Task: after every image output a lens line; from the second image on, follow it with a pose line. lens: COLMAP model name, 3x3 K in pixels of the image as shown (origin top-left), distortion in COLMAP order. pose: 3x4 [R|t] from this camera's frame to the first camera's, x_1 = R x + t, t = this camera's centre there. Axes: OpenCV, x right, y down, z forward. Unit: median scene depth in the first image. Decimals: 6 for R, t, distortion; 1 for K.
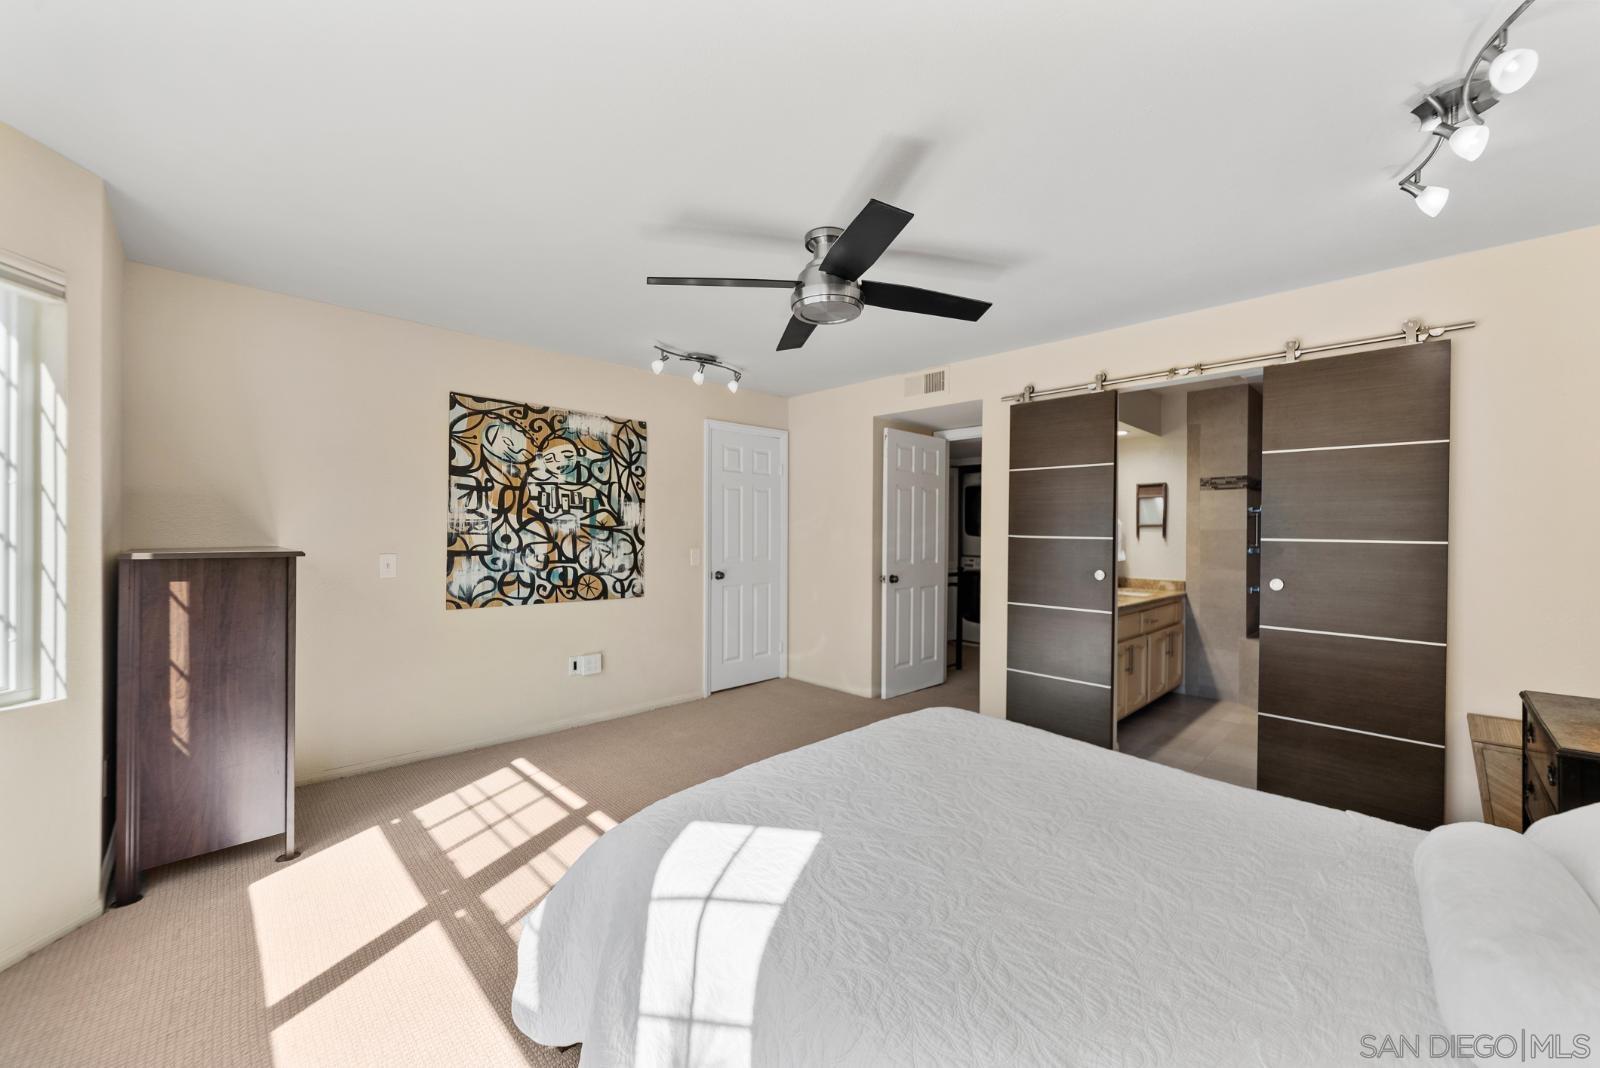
lens RADIAL K [[620.2, 0, 796.8], [0, 620.2, 532.1], [0, 0, 1]] dist [0.001607, 0.000032]
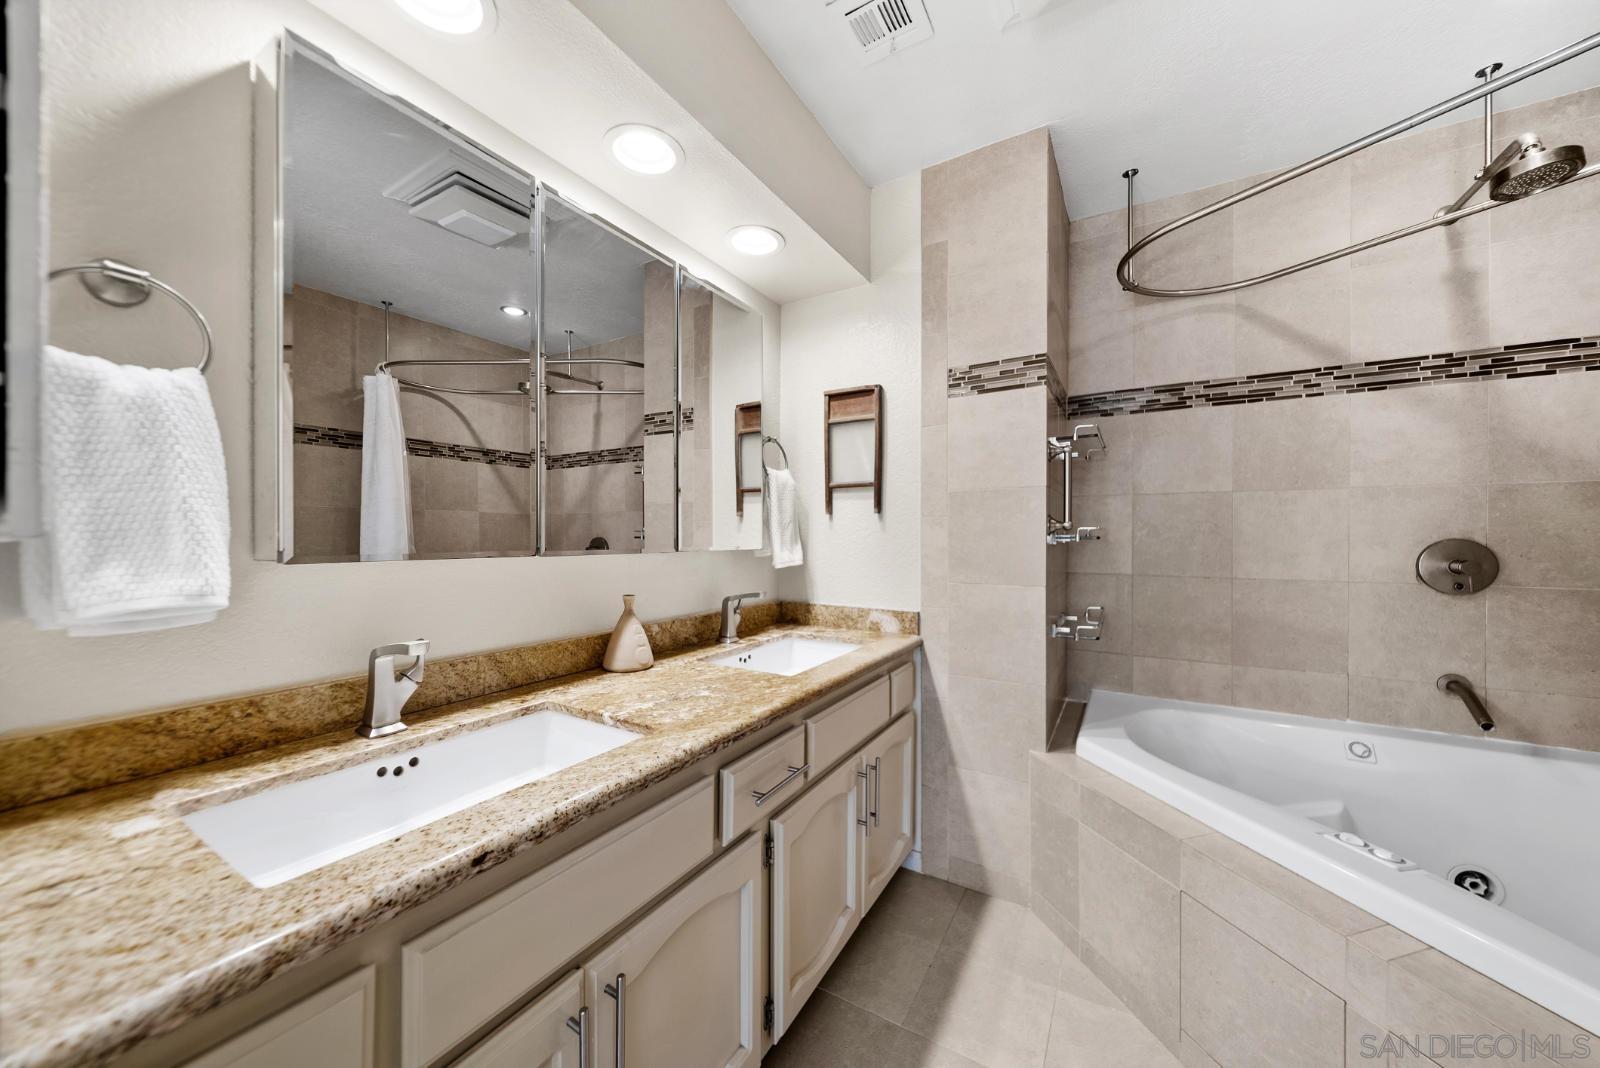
lens RADIAL K [[557.1, 0, 801.2], [0, 557.1, 537.1], [0, 0, 1]] dist [-0.001965, 0.000254]
pose [[0.964701, -0.005347, 0.263293, 0.448582], [0.005777, 0.999983, -0.000860, 0.027409], [-0.263284, 0.002350, 0.964716, 0.653829]]
